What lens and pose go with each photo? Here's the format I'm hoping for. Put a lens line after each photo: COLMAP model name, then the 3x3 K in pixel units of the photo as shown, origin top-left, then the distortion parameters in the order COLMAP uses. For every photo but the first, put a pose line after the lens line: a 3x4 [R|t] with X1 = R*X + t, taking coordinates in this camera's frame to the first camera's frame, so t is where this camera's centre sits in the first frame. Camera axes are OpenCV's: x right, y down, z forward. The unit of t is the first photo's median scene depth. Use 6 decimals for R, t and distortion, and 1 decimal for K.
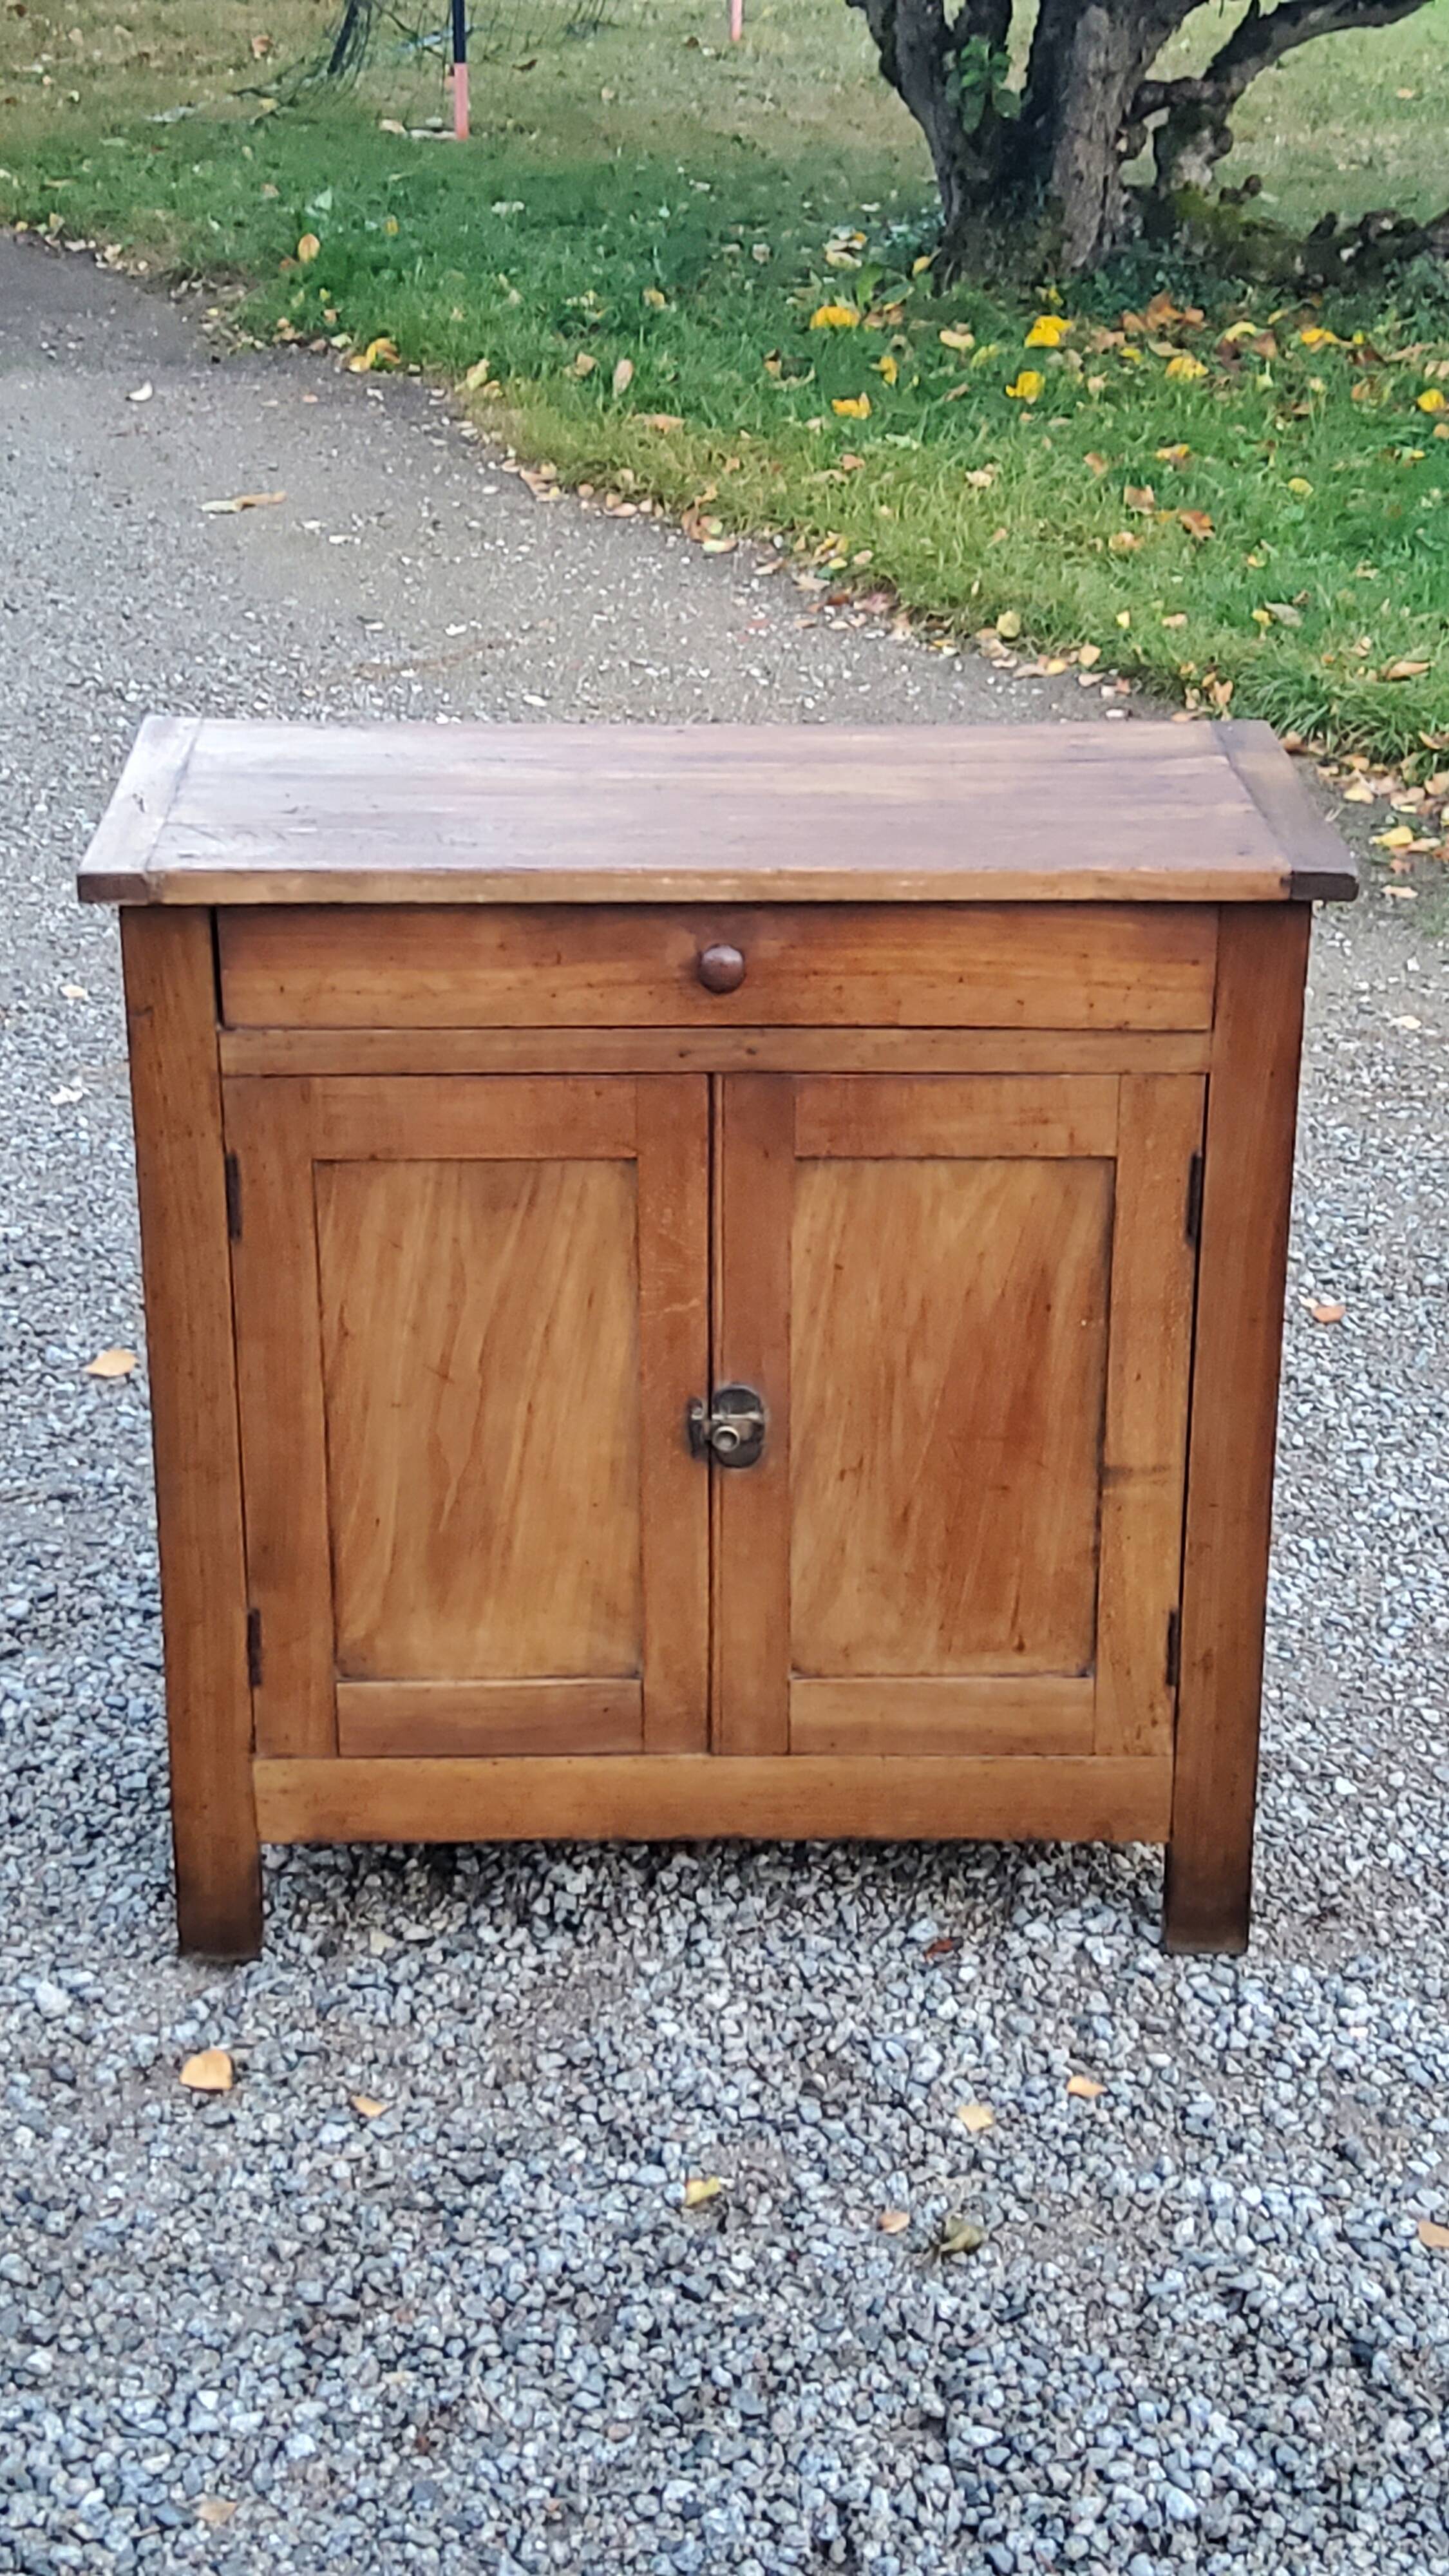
lens RADIAL K [[3816.5, 0, 721.9], [0, 3816.5, 1302.9], [0, 0, 1]] dist [0.108598, 0.000000]
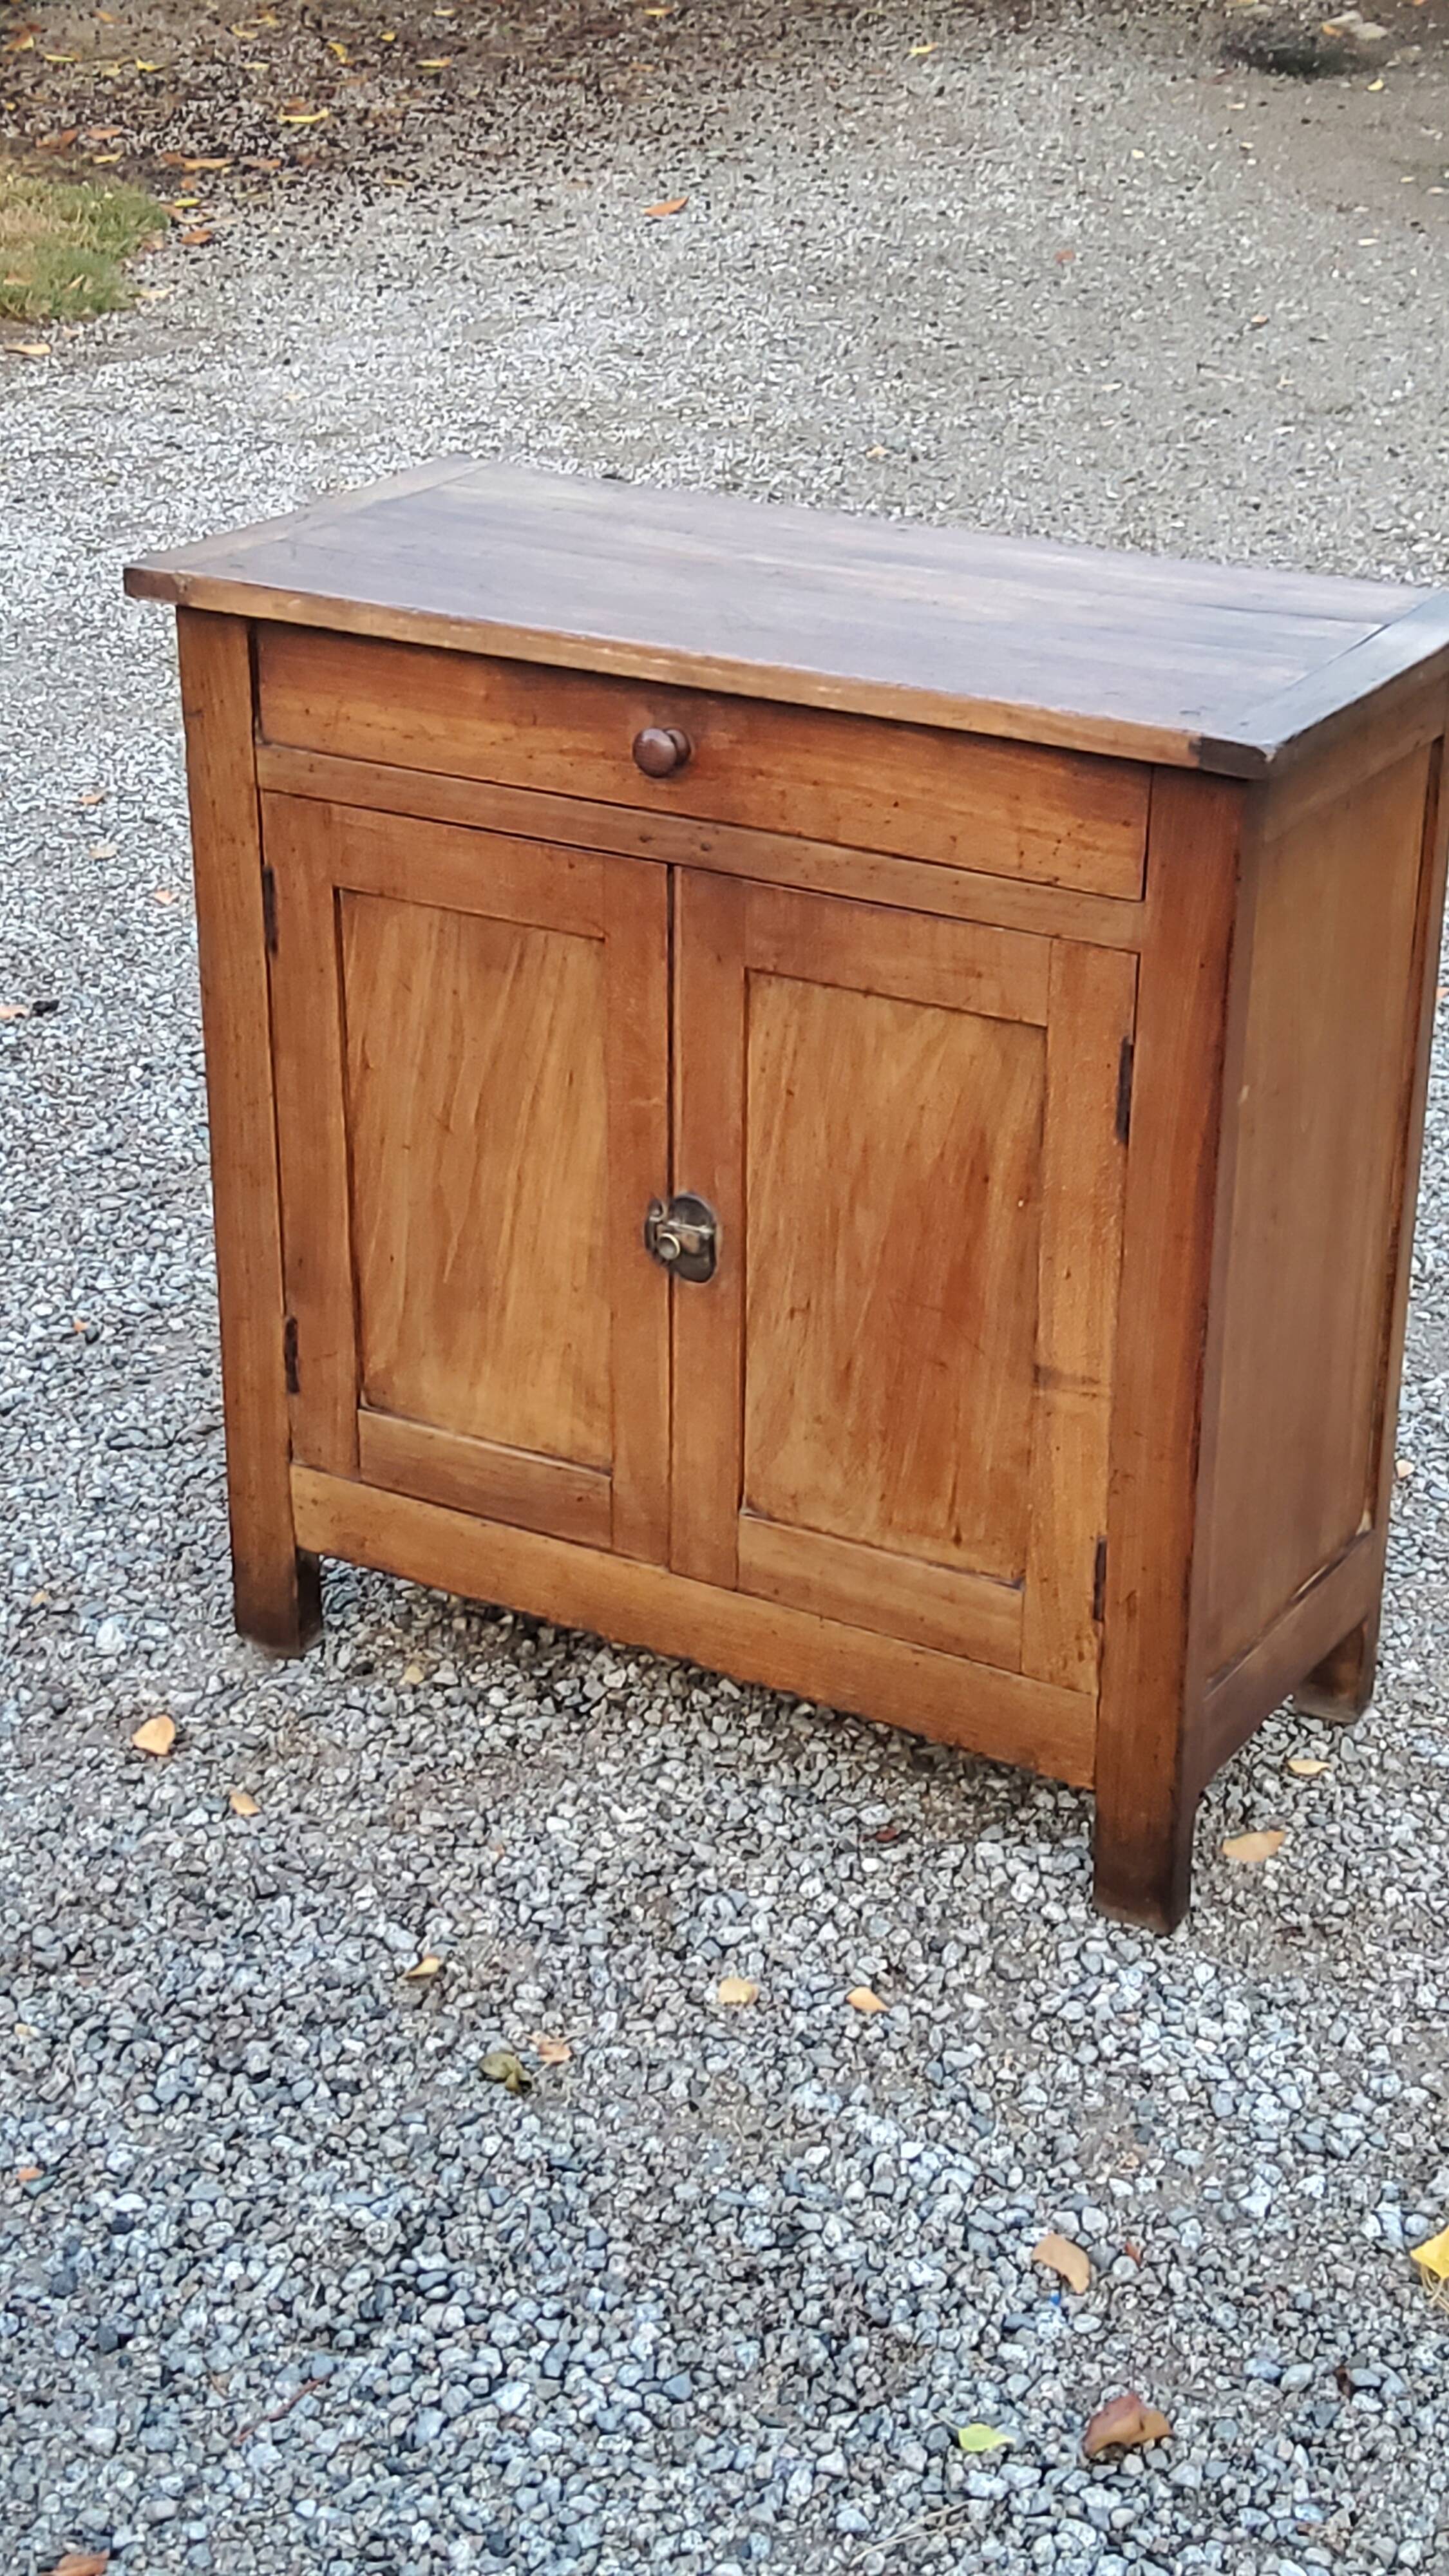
lens RADIAL K [[3816.5, 0, 747.4], [0, 3816.5, 1279.4], [0, 0, 1]] dist [0.108598, 0.000000]
pose [[0.853484, 0.213846, -0.475220, 0.468766], [-0.204382, 0.976223, 0.072228, -0.029495], [0.479367, 0.035481, 0.876897, 0.153050]]
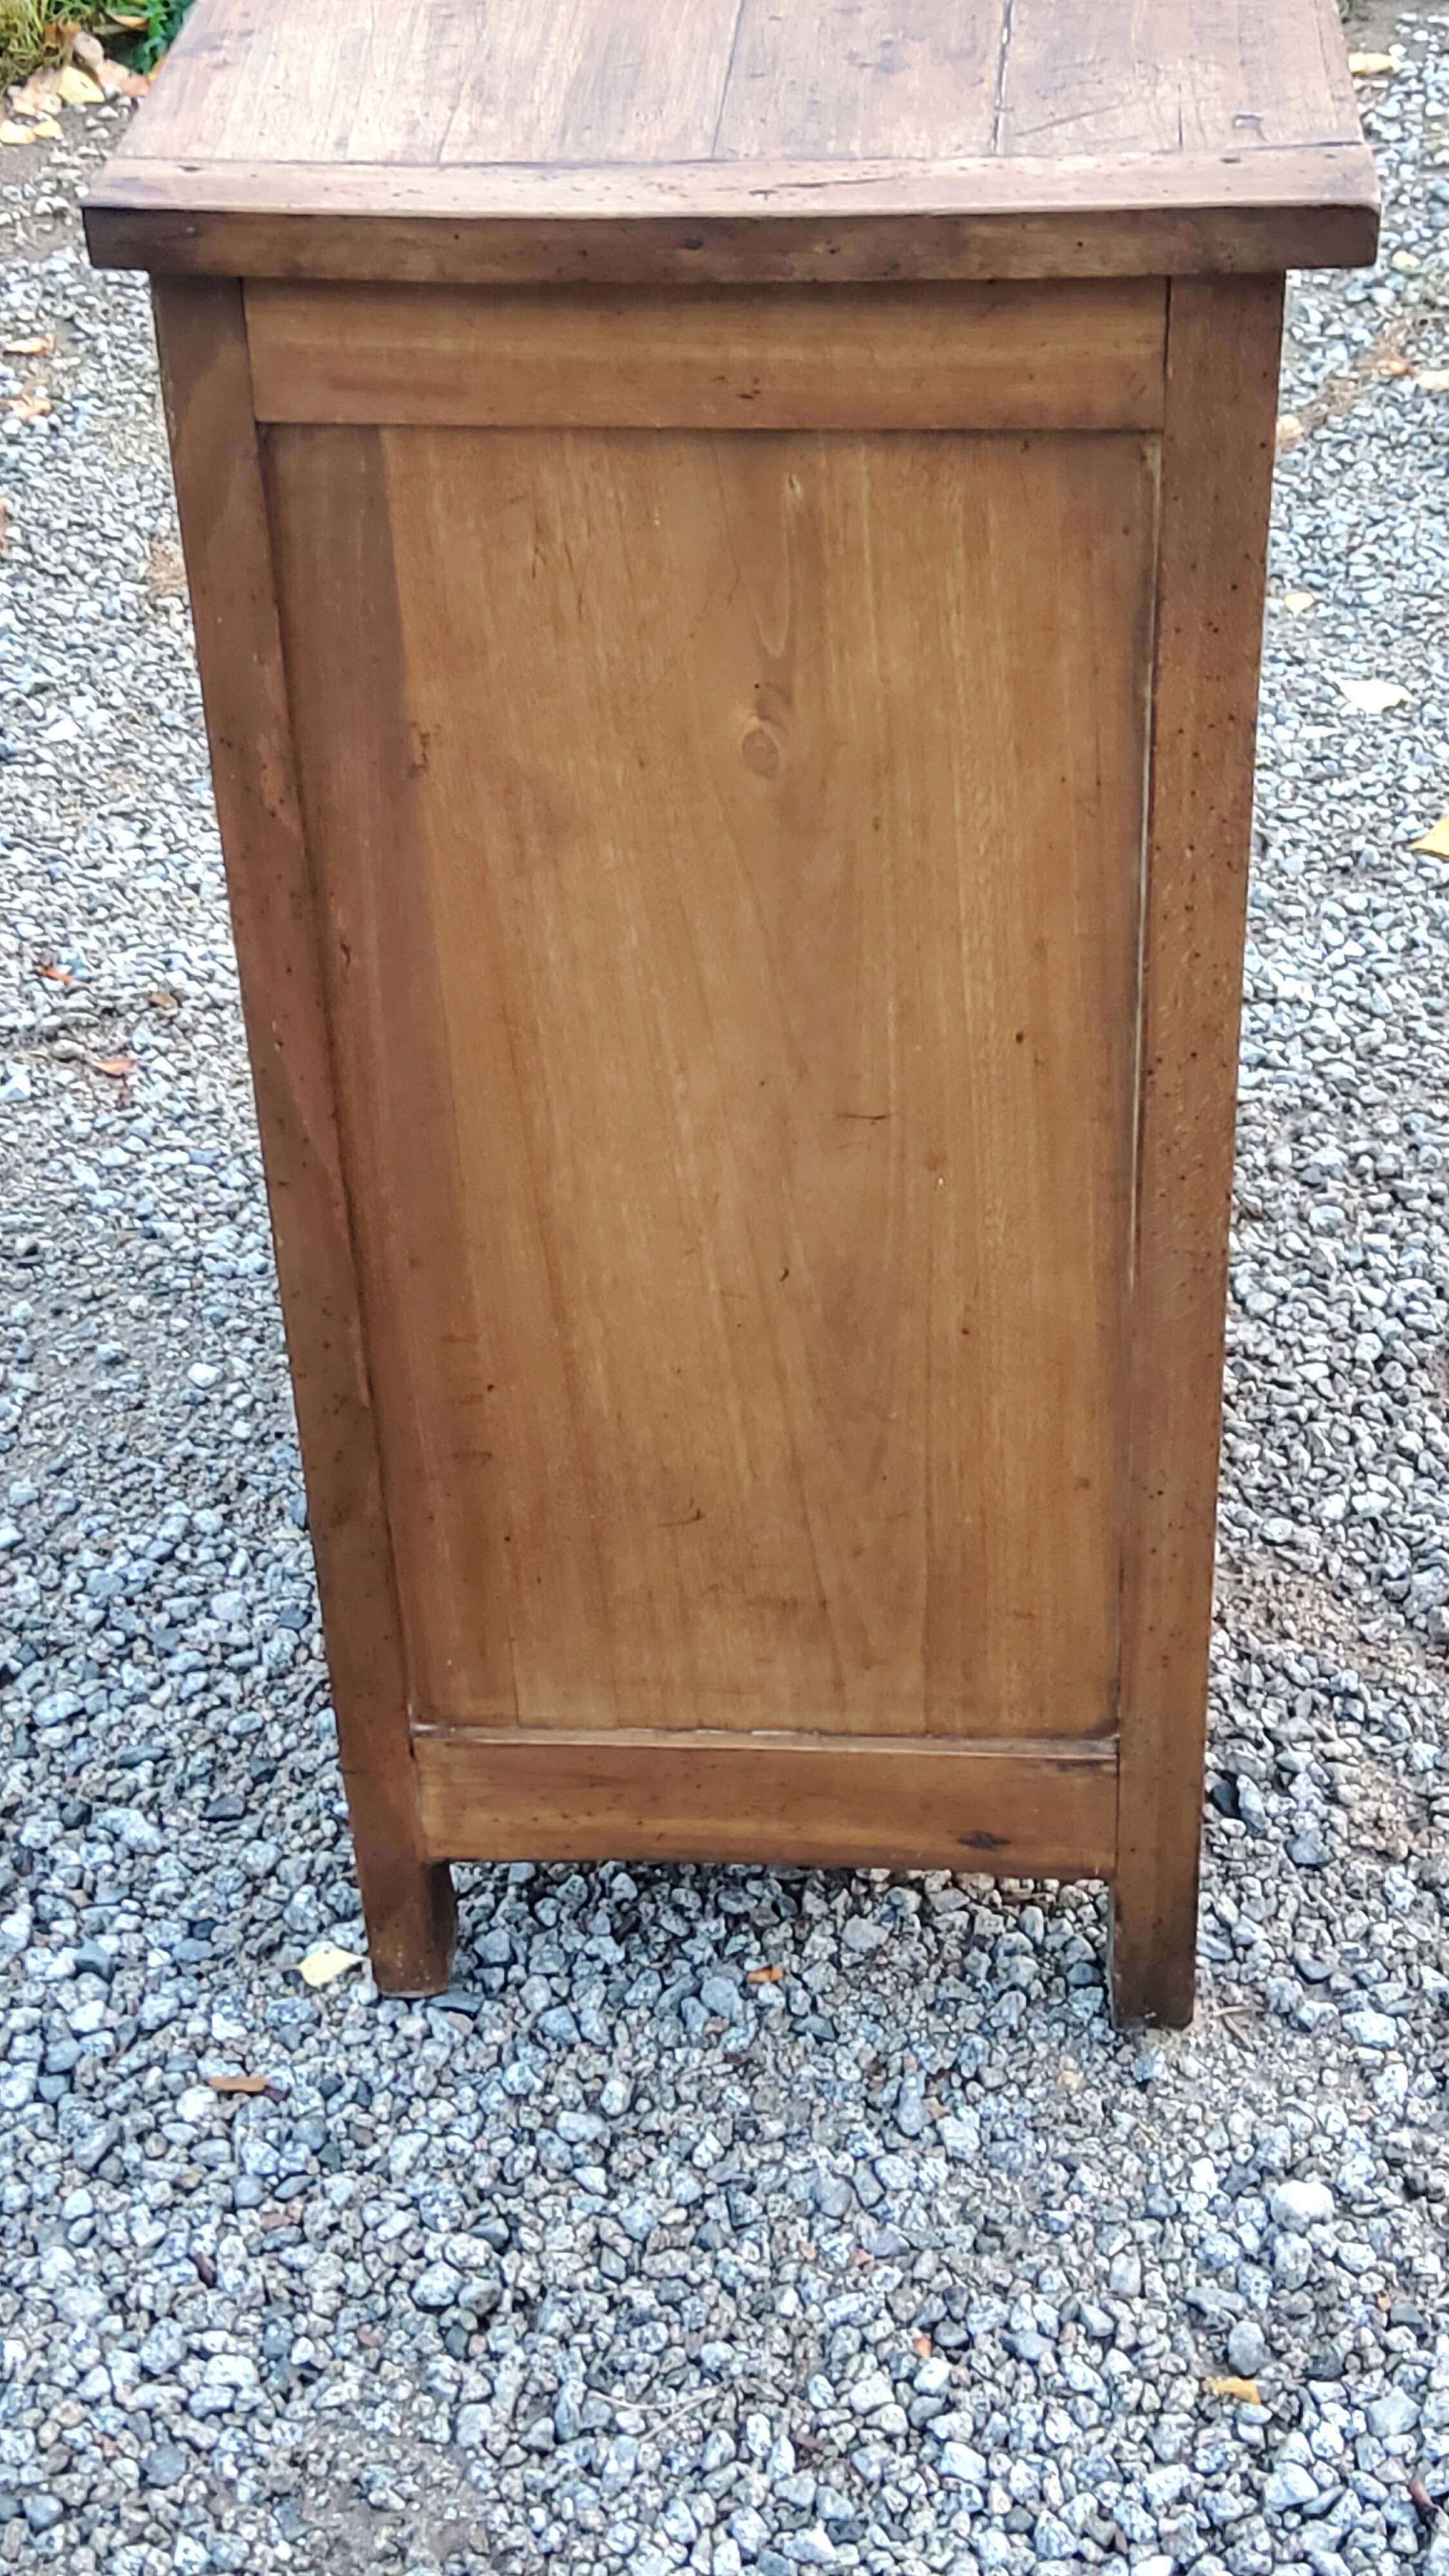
lens RADIAL K [[3816.5, 0, 727.4], [0, 3816.5, 1287.0], [0, 0, 1]] dist [0.108598, 0.000000]
pose [[0.095675, -0.619145, 0.779427, -0.566806], [0.417042, 0.735916, 0.533390, -0.278208], [-0.903838, 0.274021, 0.328618, 0.864229]]
